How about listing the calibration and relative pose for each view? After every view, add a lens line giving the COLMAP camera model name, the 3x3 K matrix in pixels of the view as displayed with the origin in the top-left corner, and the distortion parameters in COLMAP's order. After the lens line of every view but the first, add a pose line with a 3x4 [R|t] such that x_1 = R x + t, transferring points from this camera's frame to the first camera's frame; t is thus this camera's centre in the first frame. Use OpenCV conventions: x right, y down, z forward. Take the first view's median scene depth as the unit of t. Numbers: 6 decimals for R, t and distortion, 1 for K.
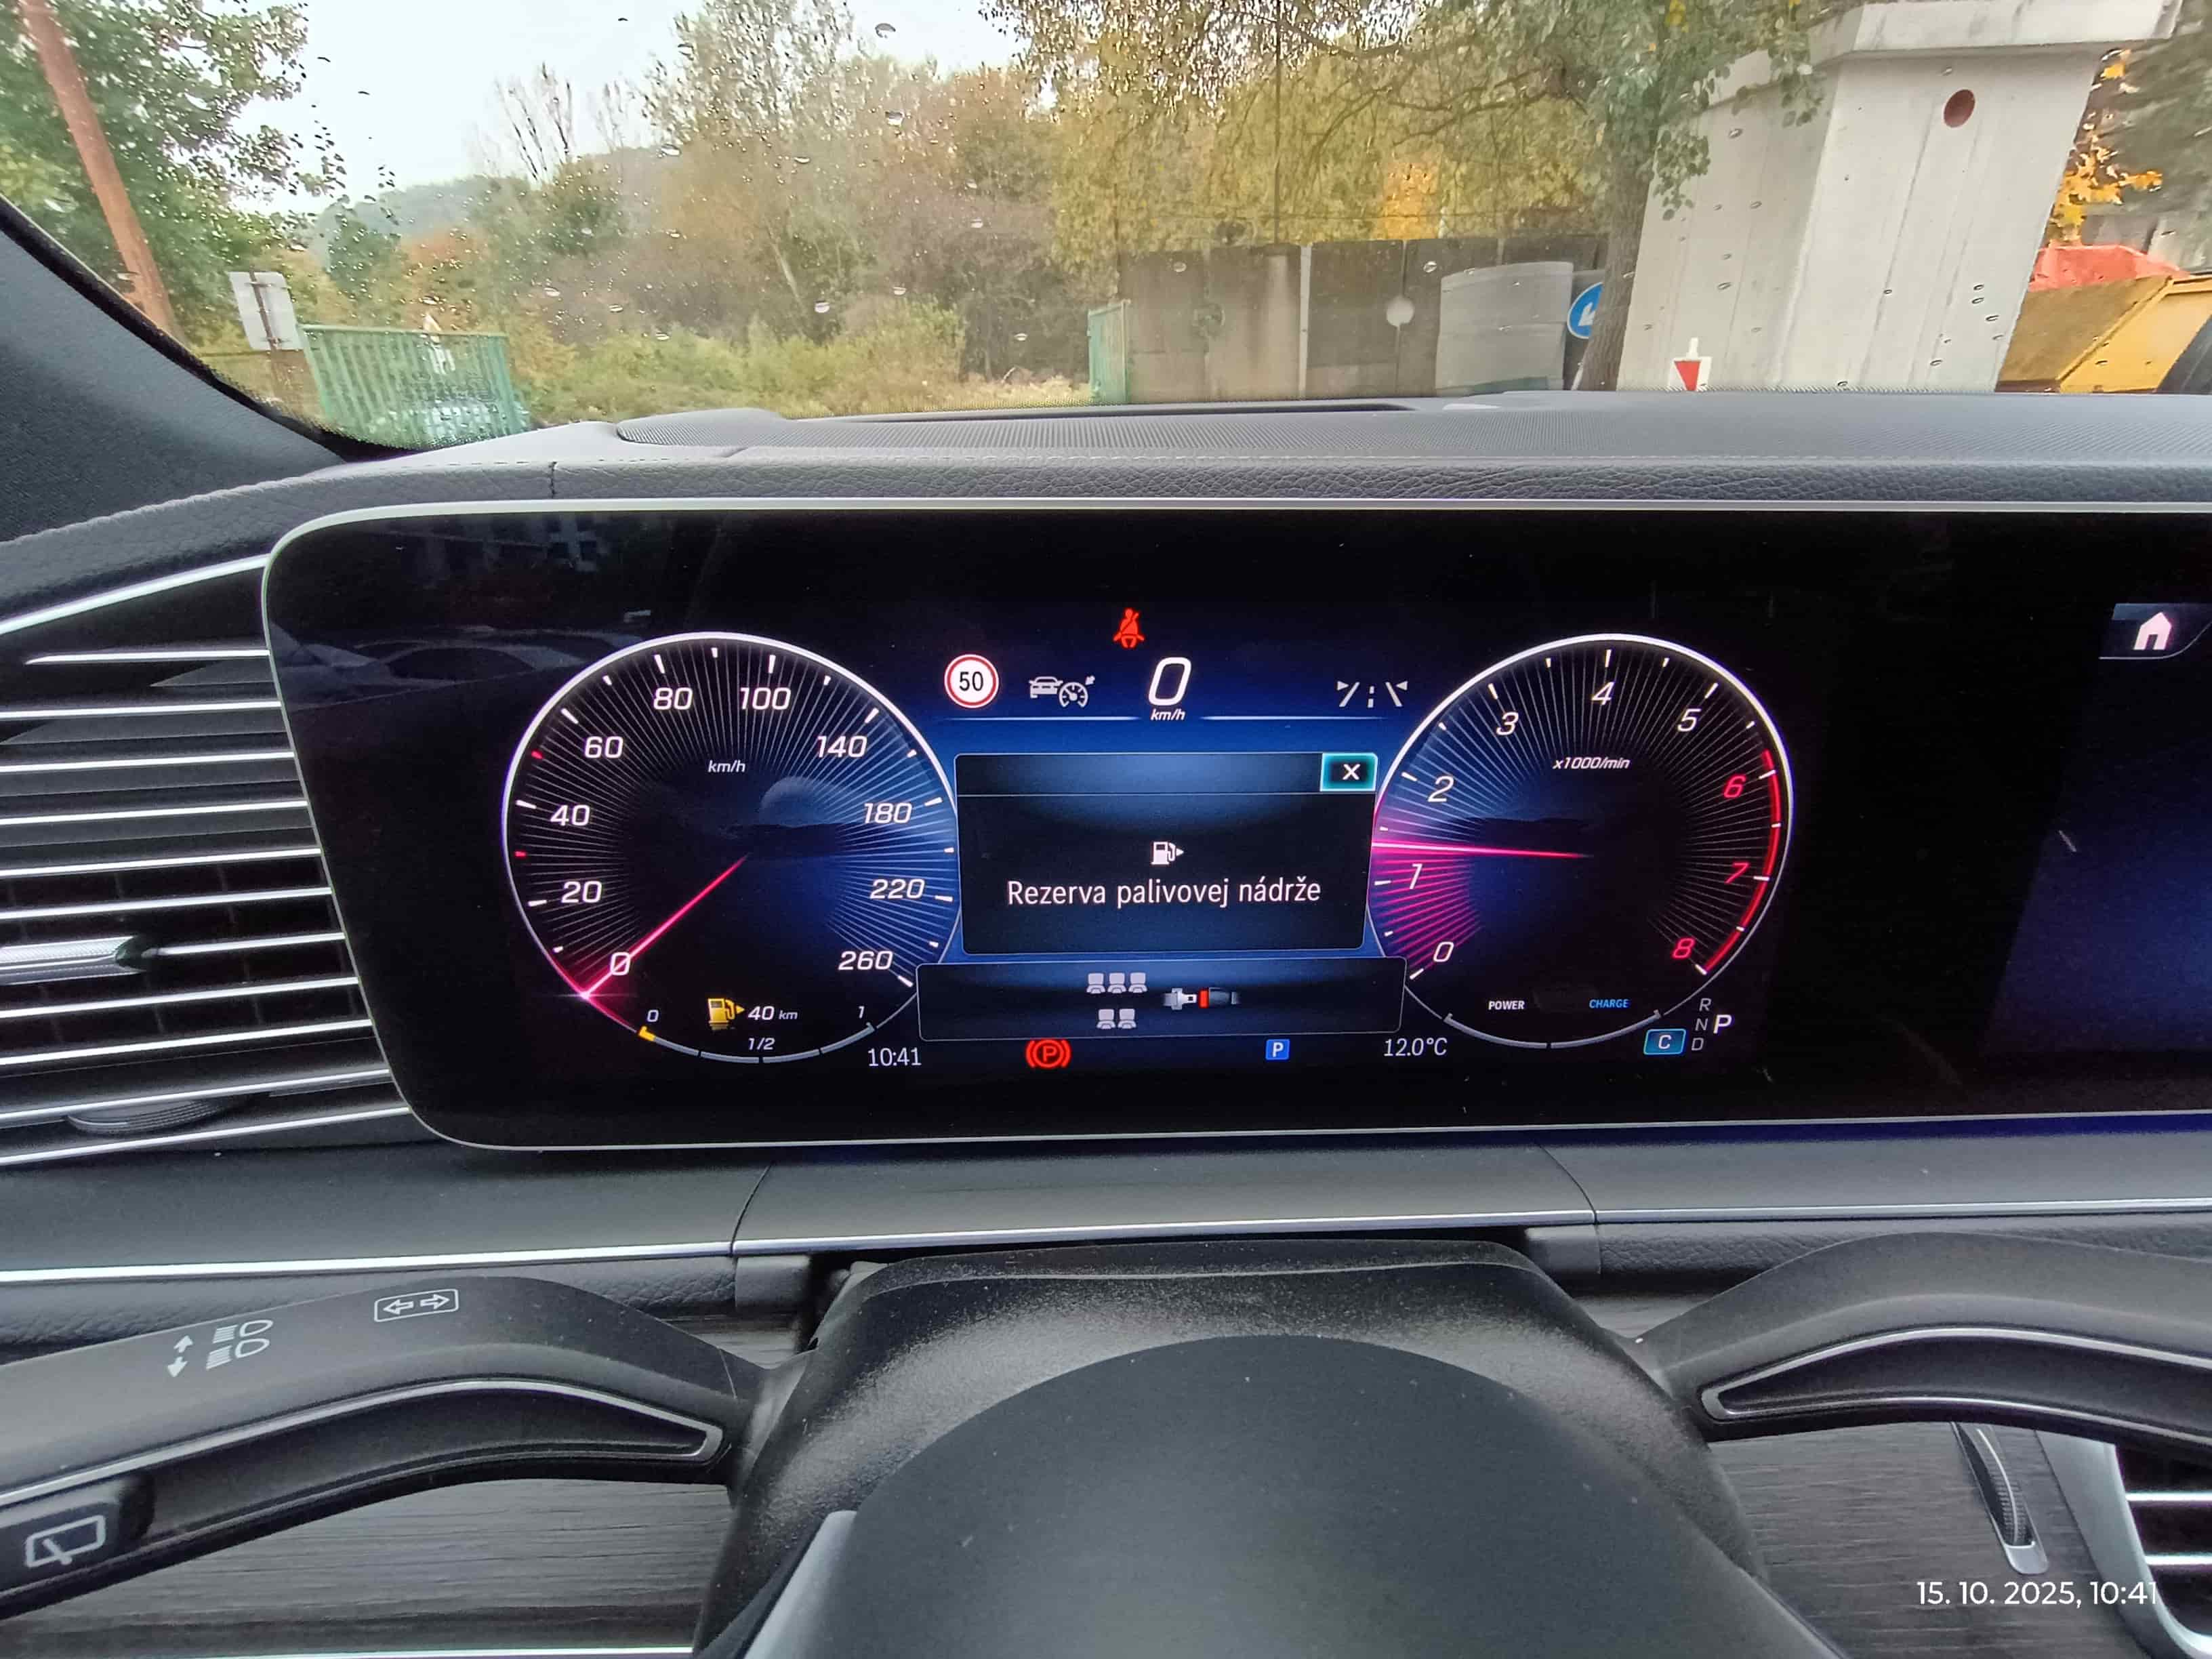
lens RADIAL K [[1010.1, 0, 1110.7], [0, 1010.1, 834.9], [0, 0, 1]] dist [-0.007575, 0.006010]
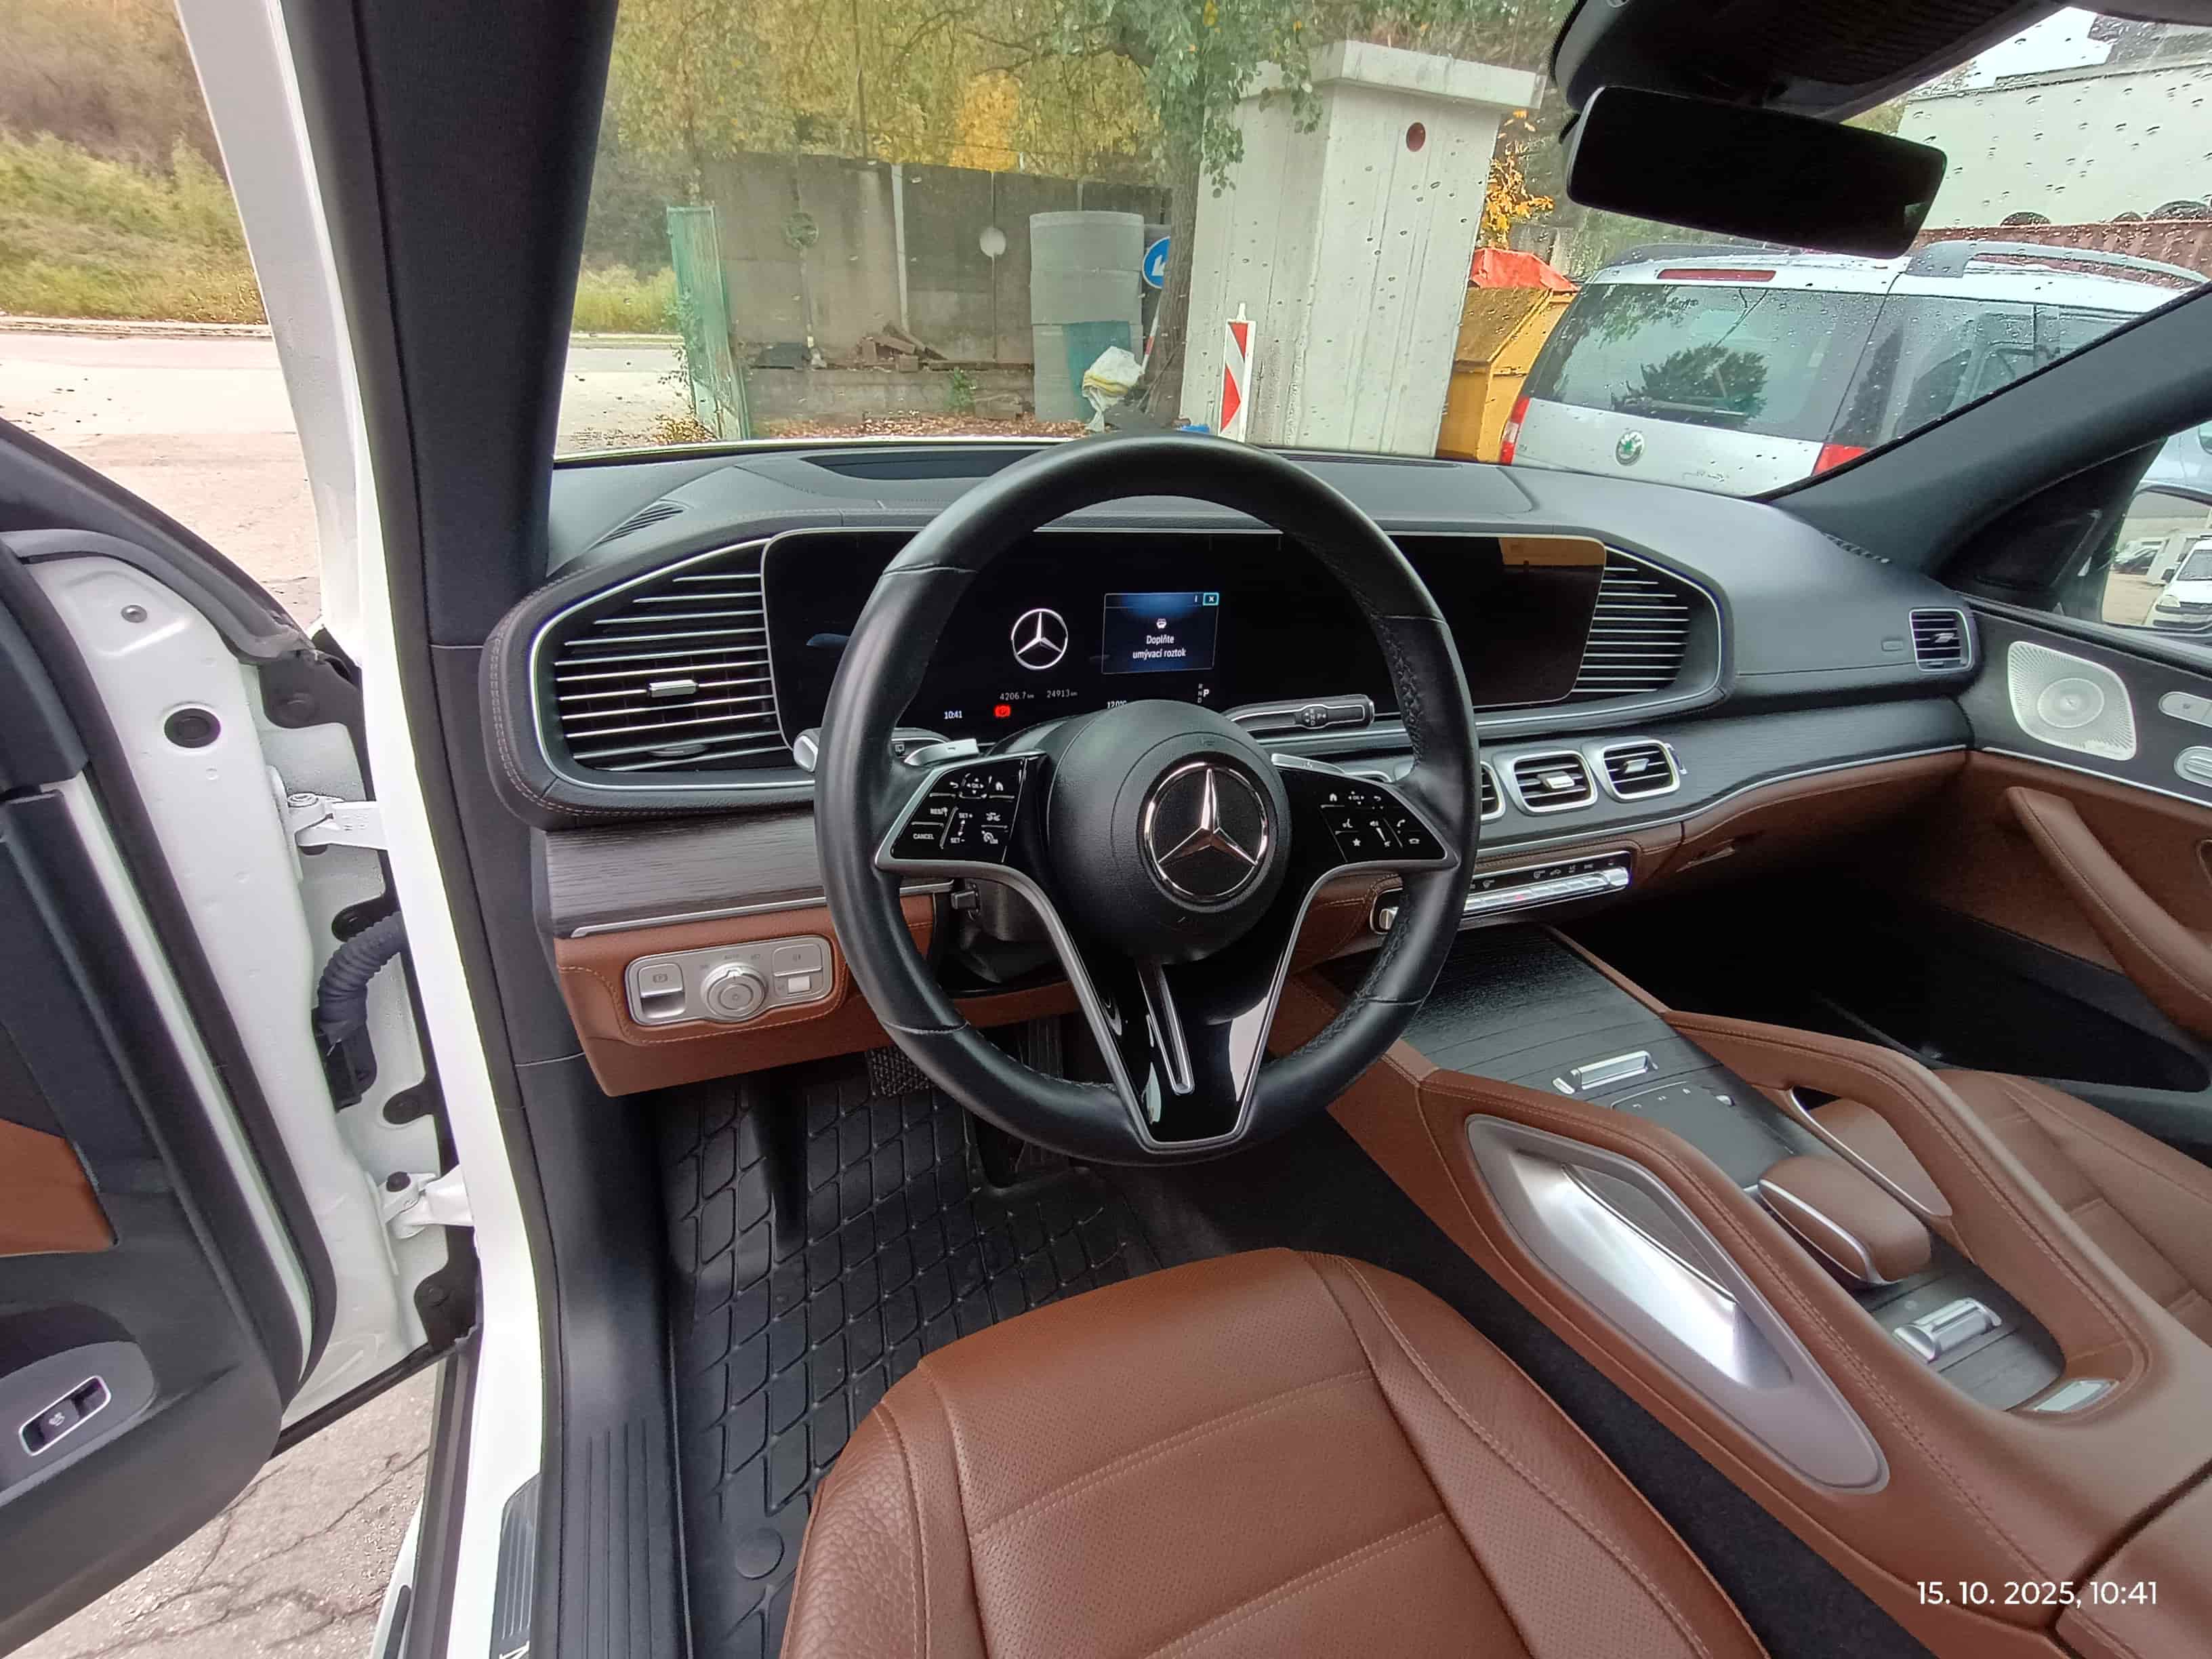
lens RADIAL K [[1010.1, 0, 1114.7], [0, 1010.1, 832.5], [0, 0, 1]] dist [-0.007575, 0.006010]
pose [[0.931098, -0.095388, 0.352075, -0.036169], [0.070644, 0.994084, 0.082503, 0.015377], [-0.357862, -0.051947, 0.932328, -0.082671]]
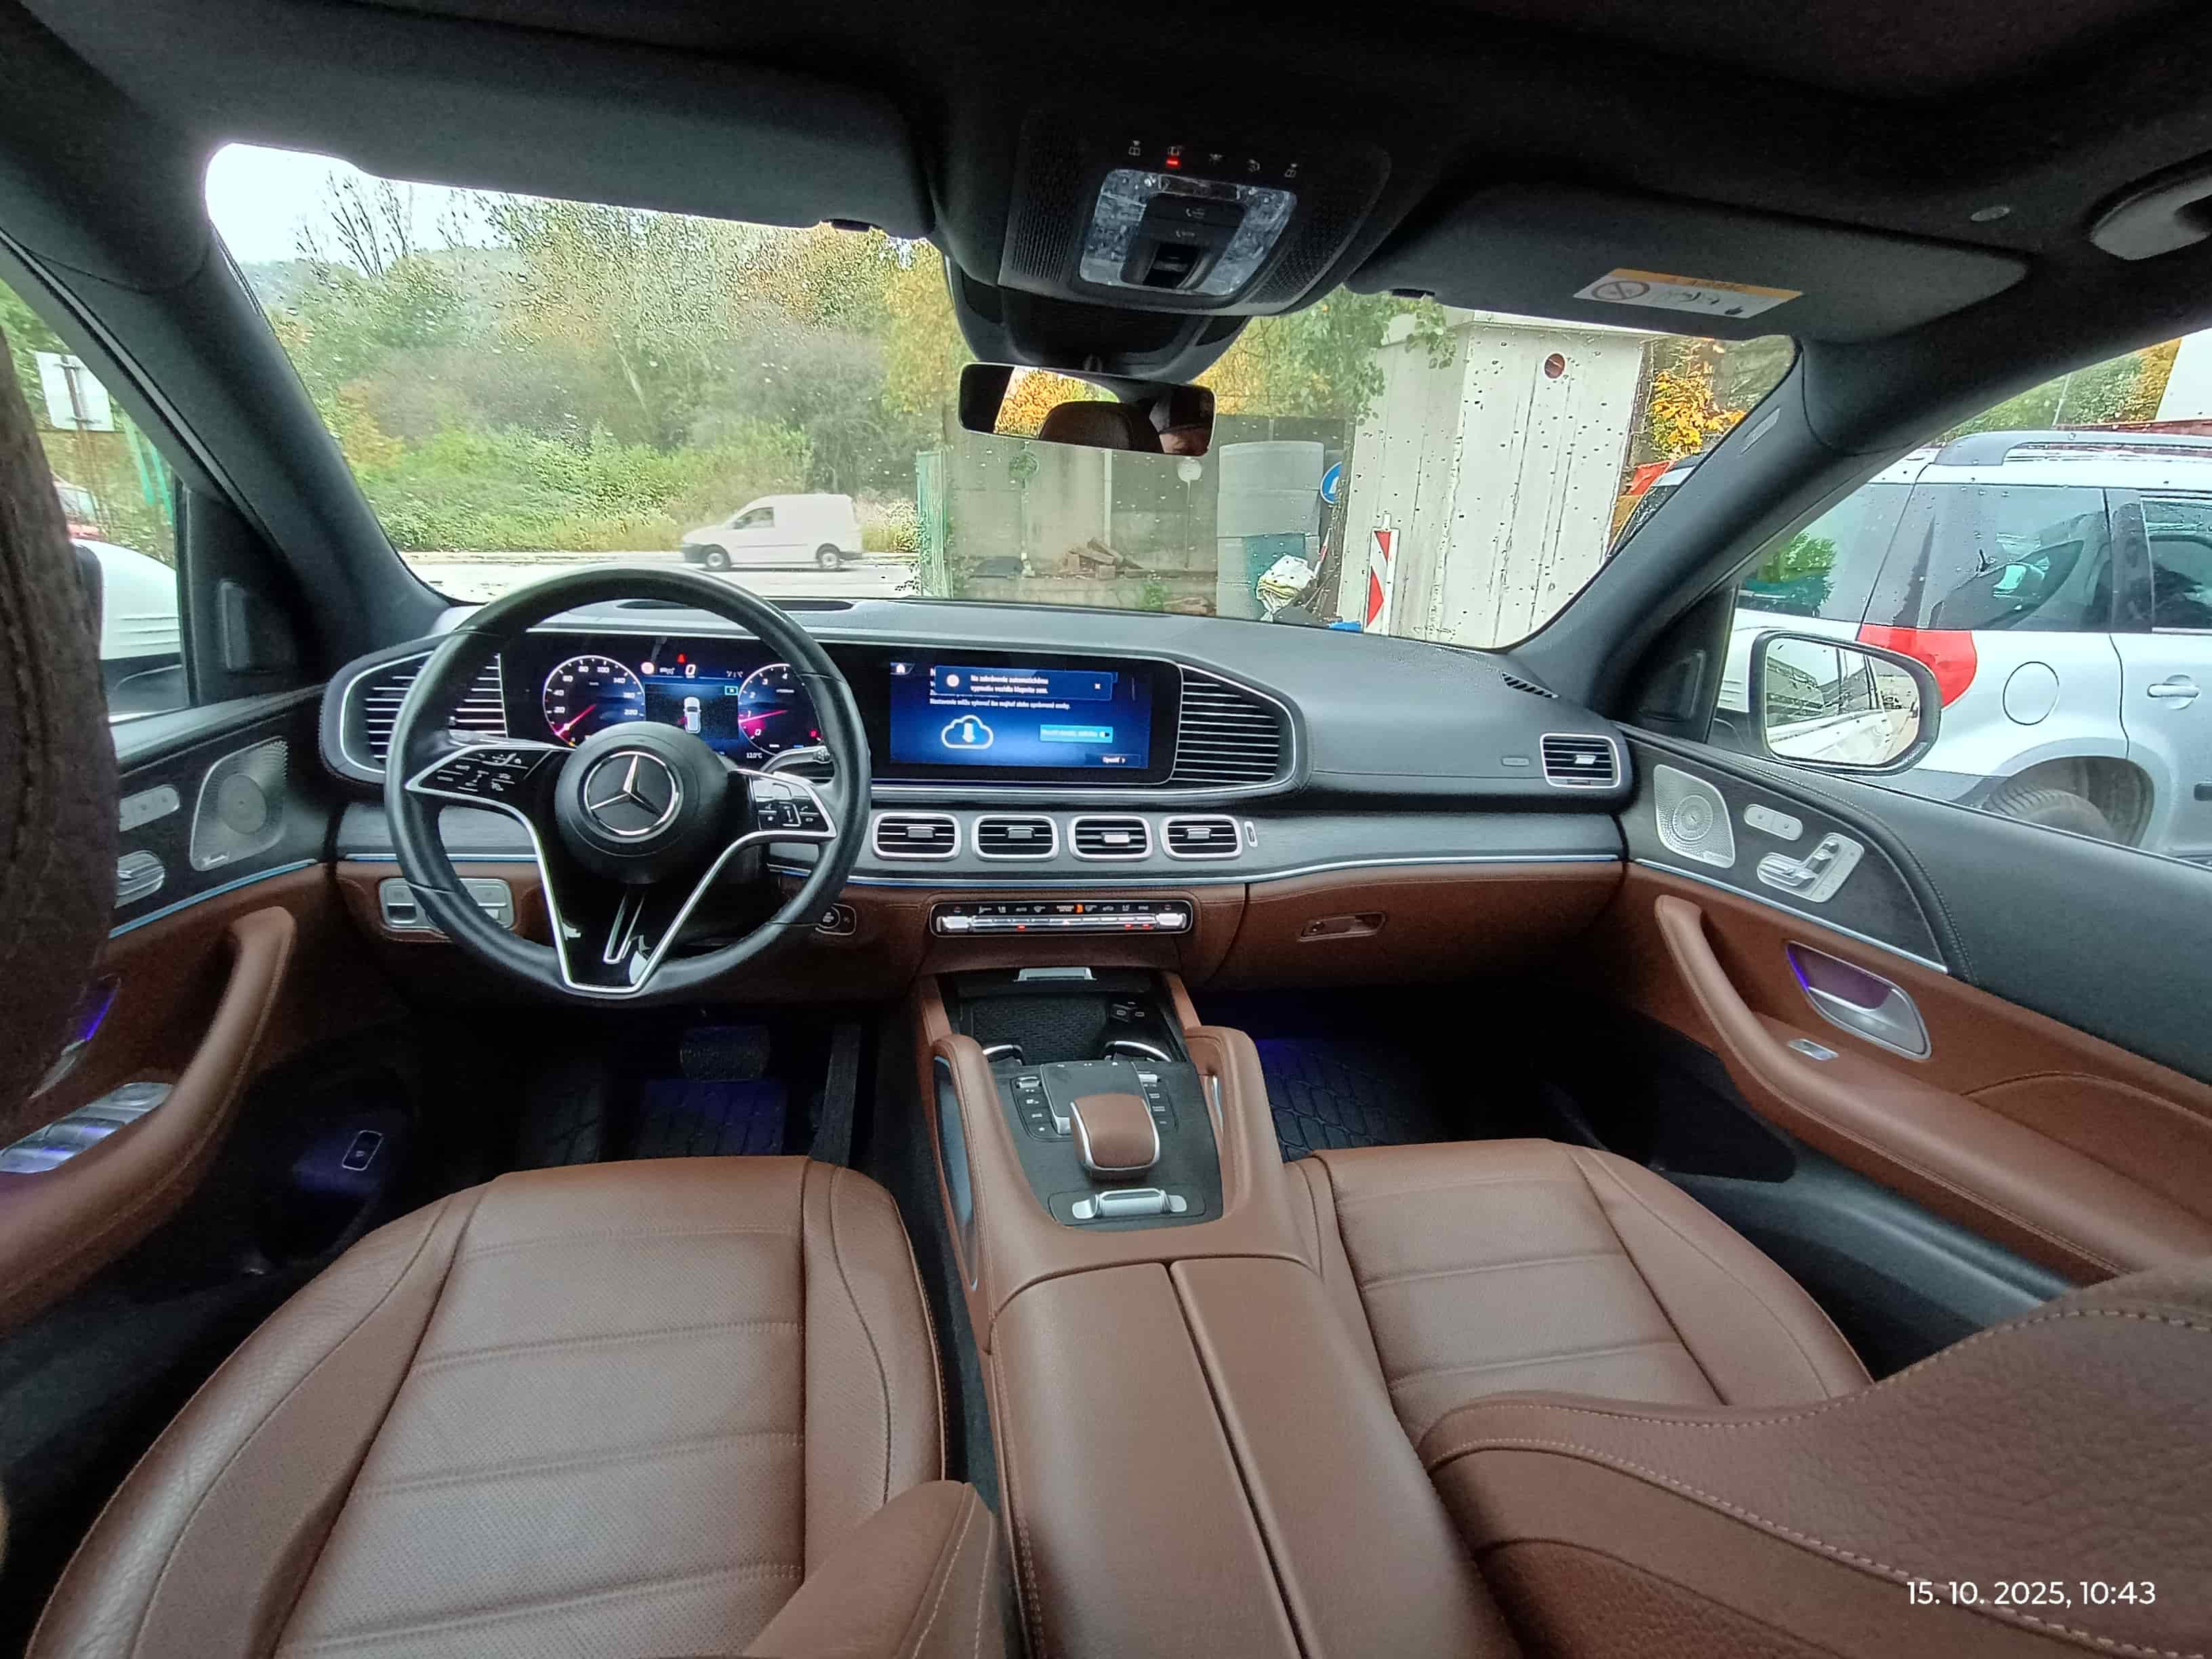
lens RADIAL K [[1010.1, 0, 1112.5], [0, 1010.1, 834.3], [0, 0, 1]] dist [-0.007575, 0.006010]
pose [[0.988361, 0.012718, 0.151592, 0.052666], [0.003898, 0.994055, -0.108811, 0.046106], [-0.152075, 0.108136, 0.982436, -0.157686]]
